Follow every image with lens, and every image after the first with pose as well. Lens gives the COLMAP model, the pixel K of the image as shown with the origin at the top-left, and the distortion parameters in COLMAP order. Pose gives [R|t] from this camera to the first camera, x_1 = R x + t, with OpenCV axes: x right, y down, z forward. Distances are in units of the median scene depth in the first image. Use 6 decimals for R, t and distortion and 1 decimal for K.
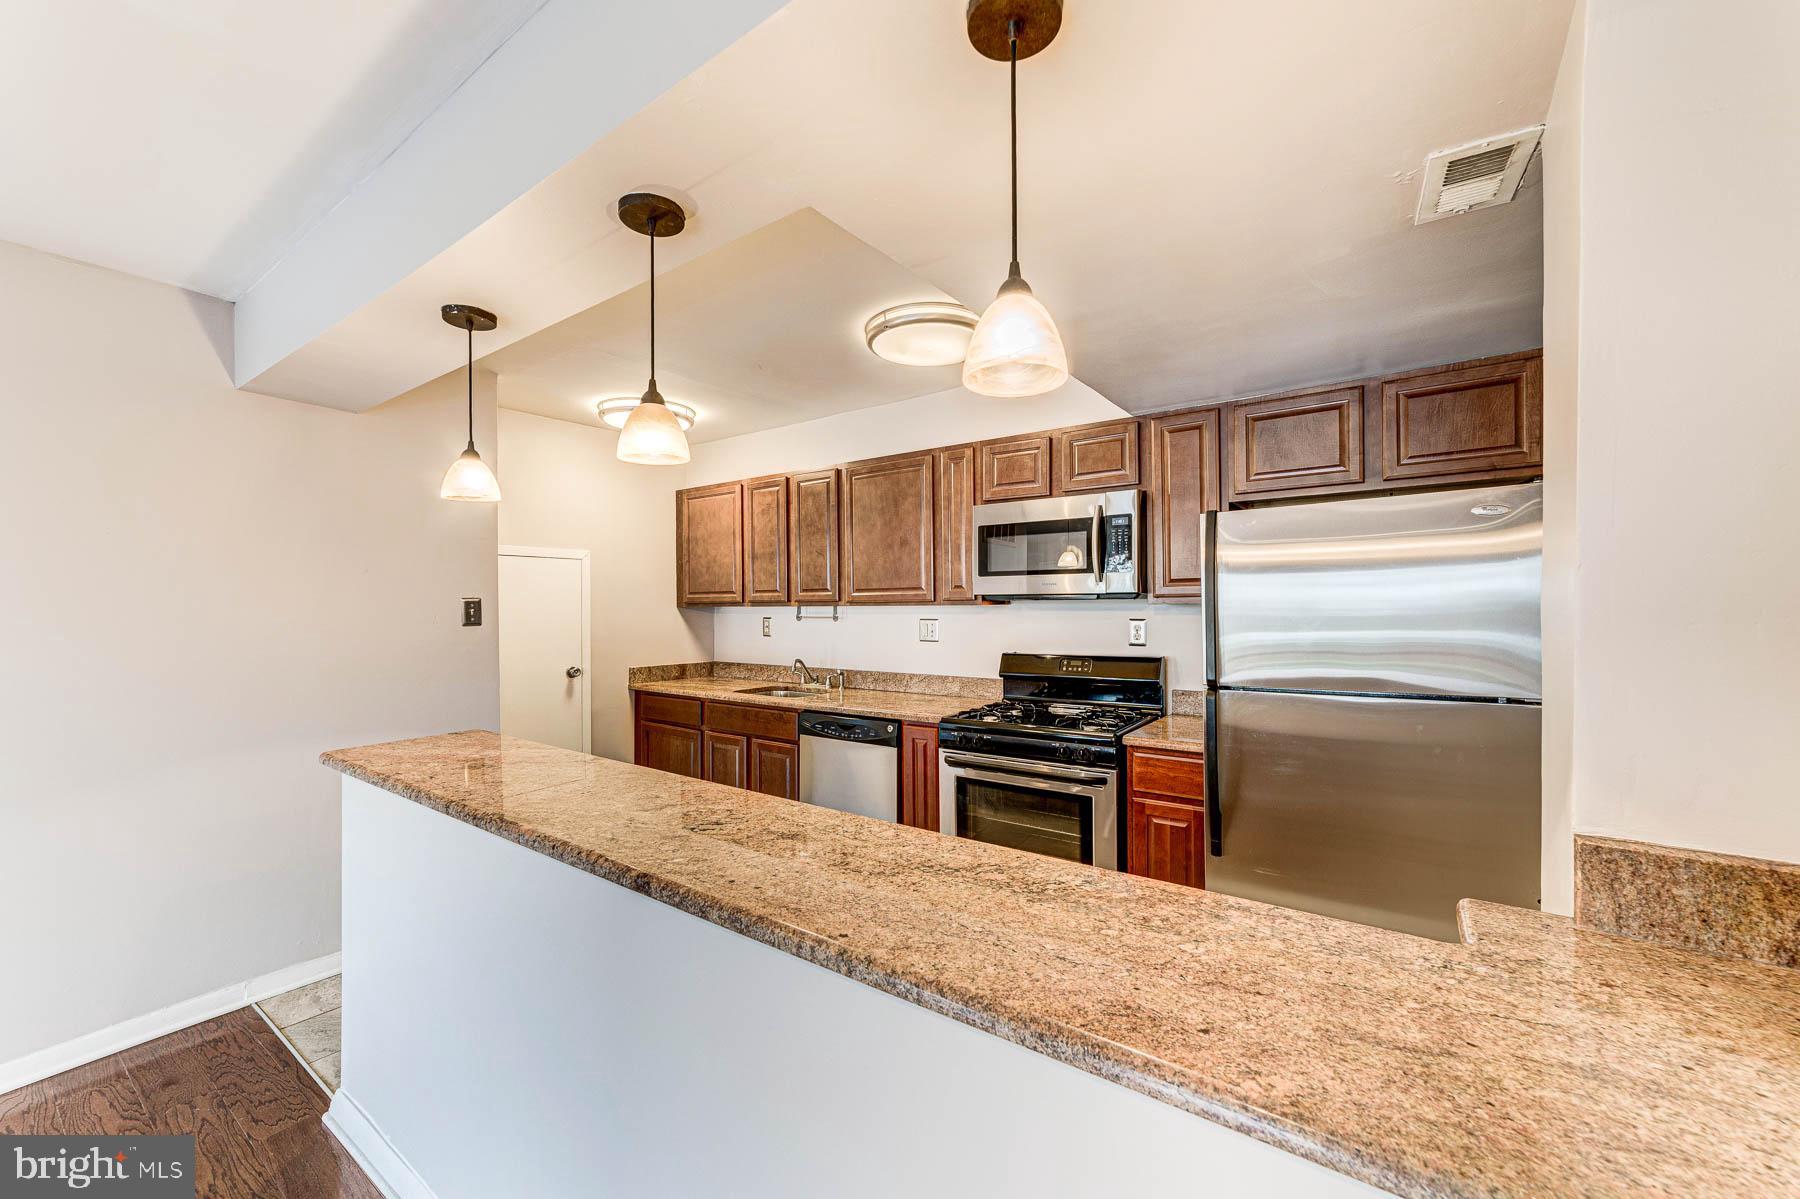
lens RADIAL K [[706.8, 0, 908.3], [0, 706.8, 609.6], [0, 0, 1]] dist [-0.002970, 0.007013]
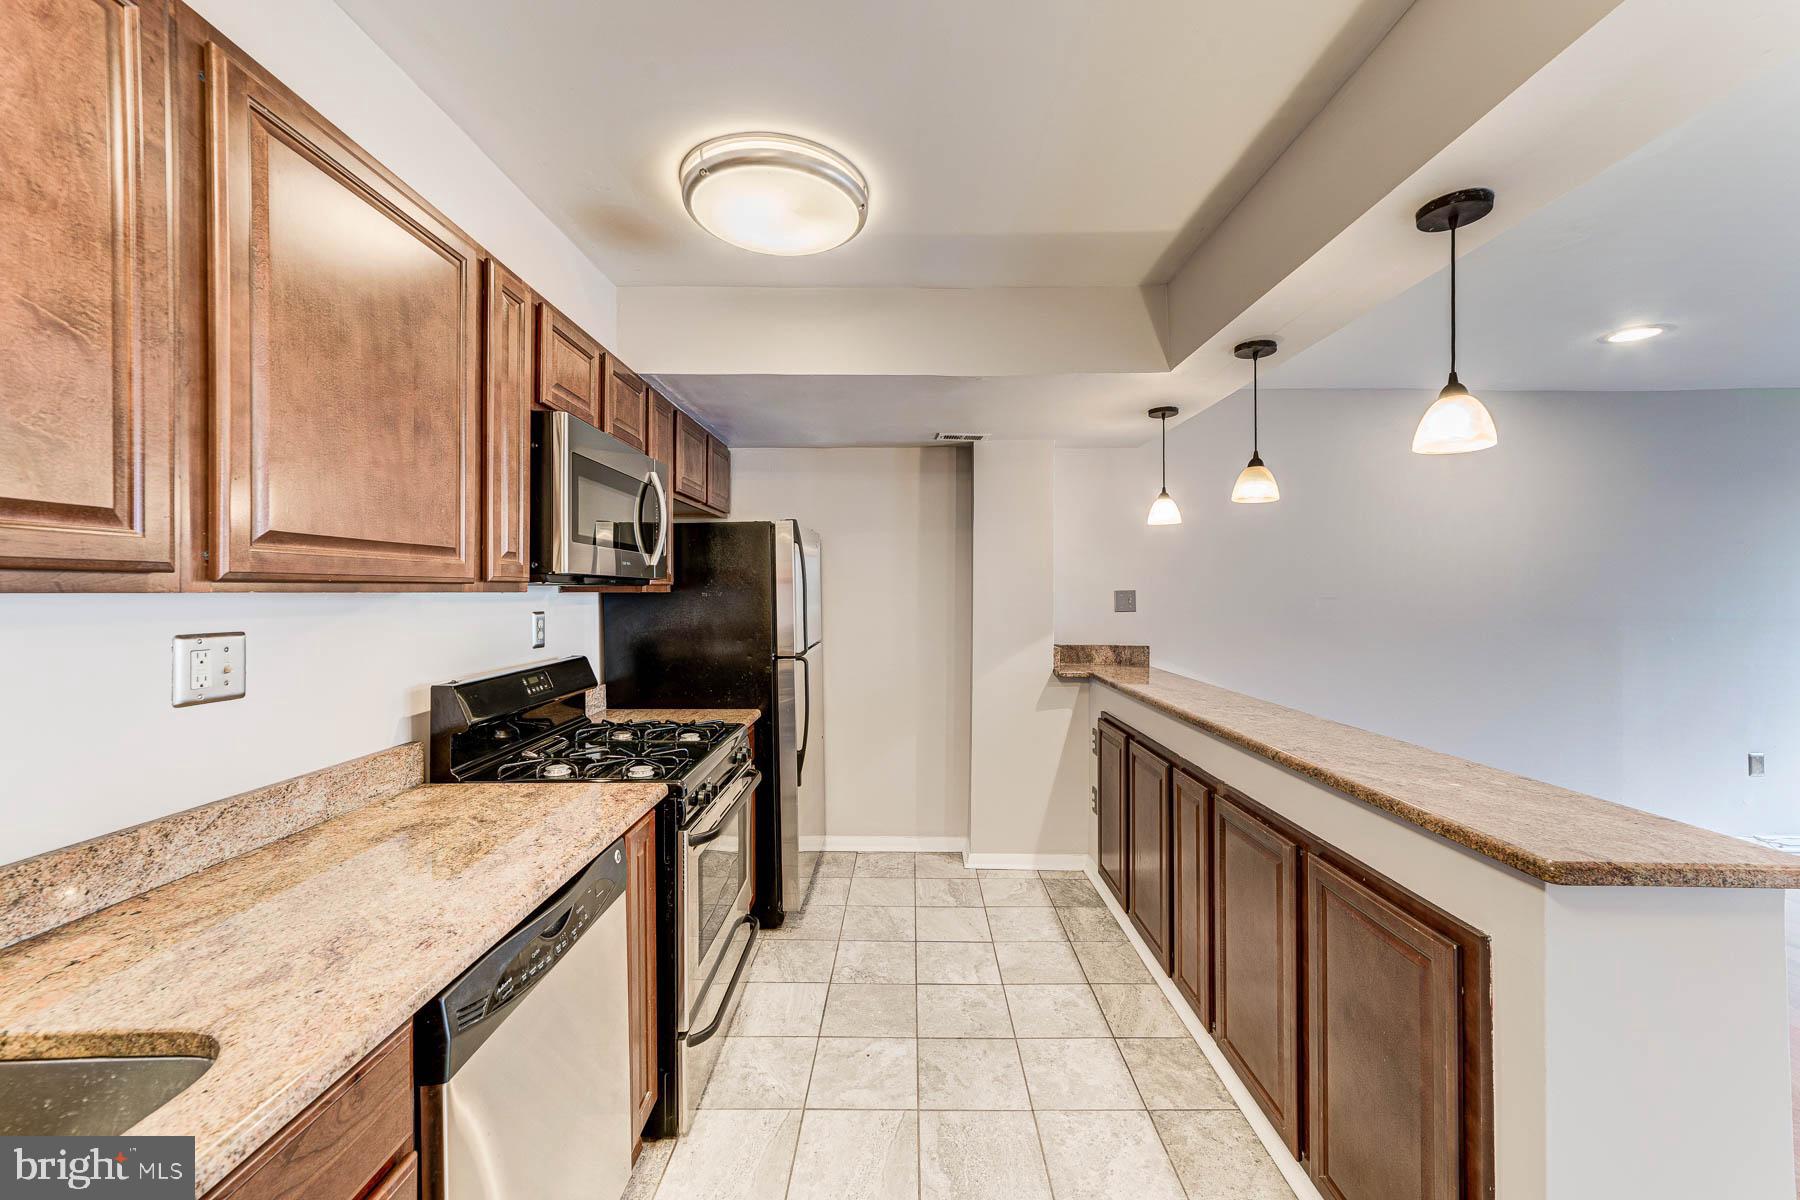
lens RADIAL K [[696.7, 0, 895.9], [0, 696.7, 590.6], [0, 0, 1]] dist [-0.010552, 0.009034]
pose [[-0.569458, 0.008455, 0.821977, -0.495902], [0.008784, 0.999953, -0.004200, -0.002807], [-0.821974, 0.004829, -0.569505, 1.088546]]
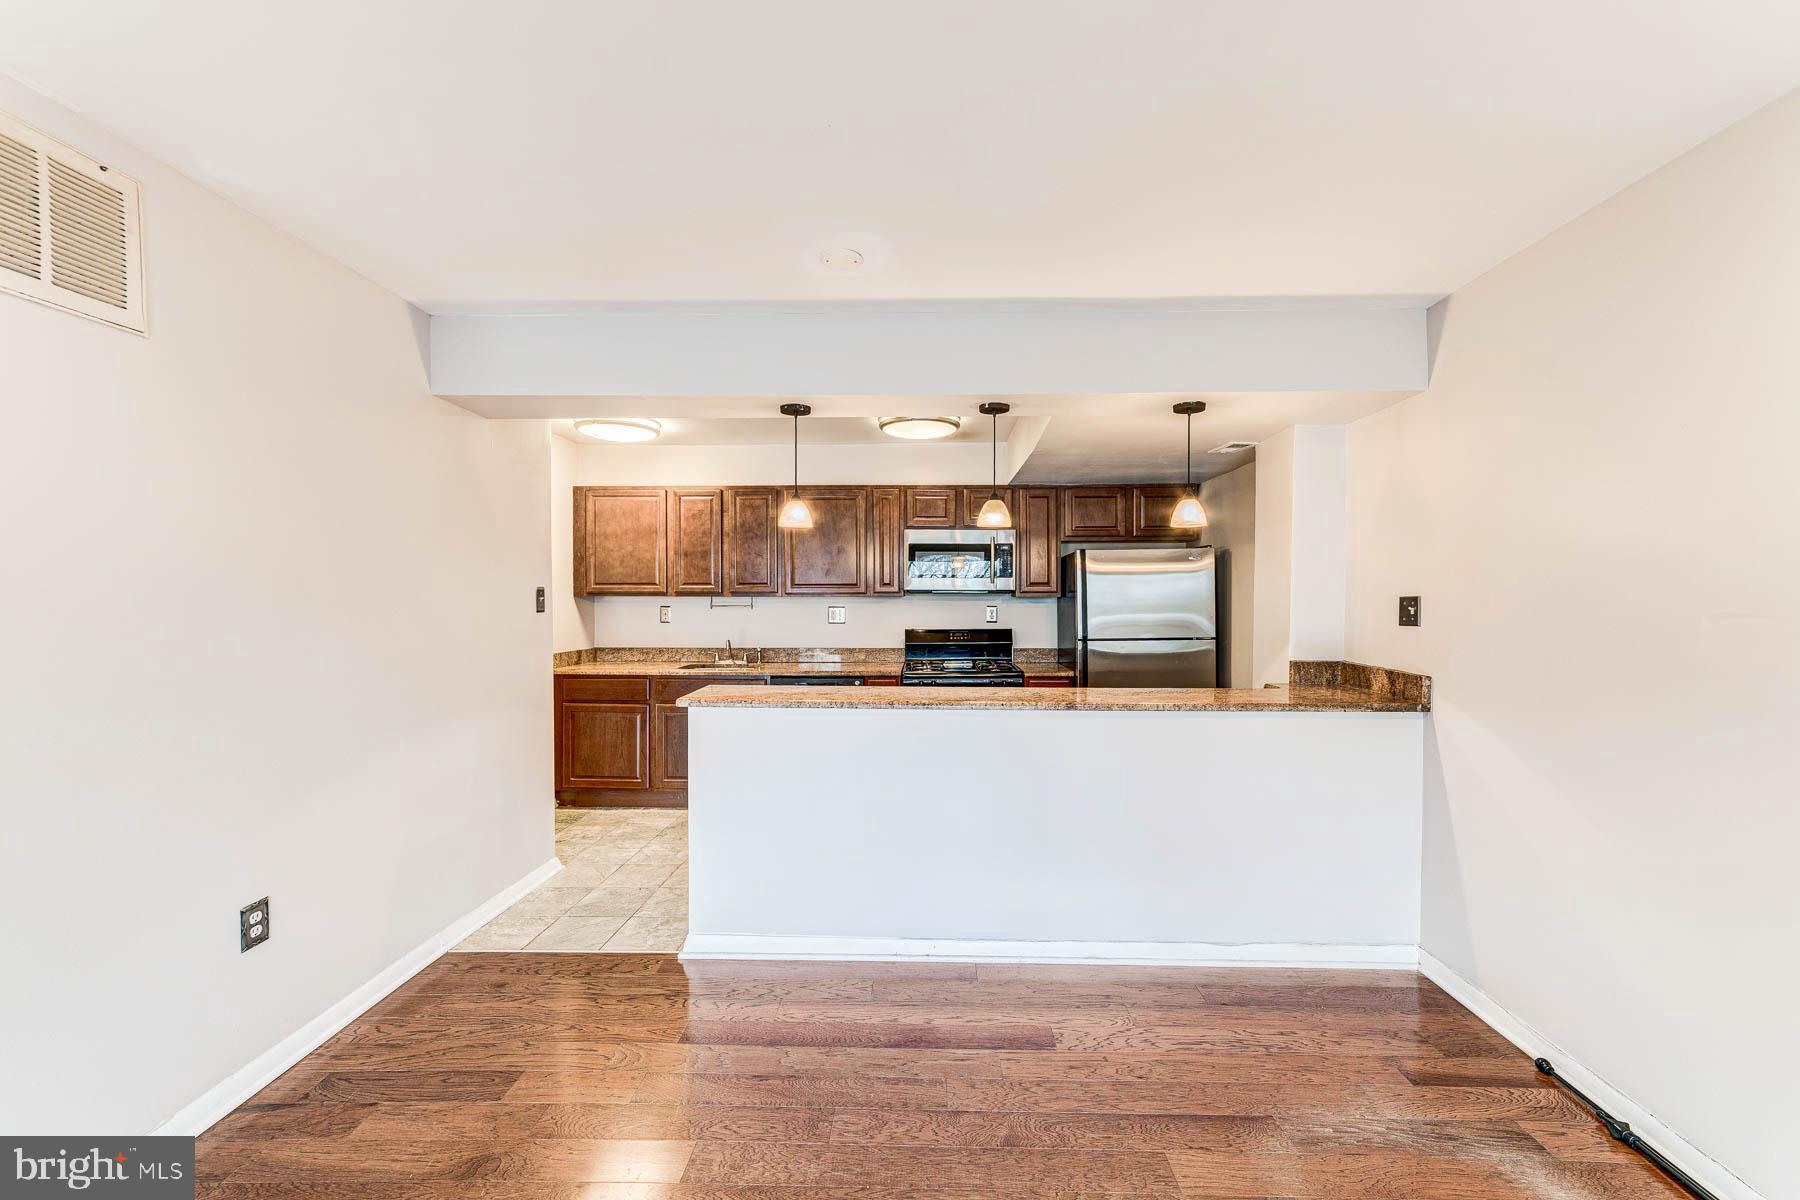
lens RADIAL K [[726.0, 0, 920.3], [0, 726.0, 611.2], [0, 0, 1]] dist [-0.001344, 0.000101]
pose [[0.823880, -0.005182, 0.566740, -0.735032], [-0.002923, 0.999906, 0.013393, 0.003409], [-0.566756, -0.012691, 0.823788, -0.268735]]
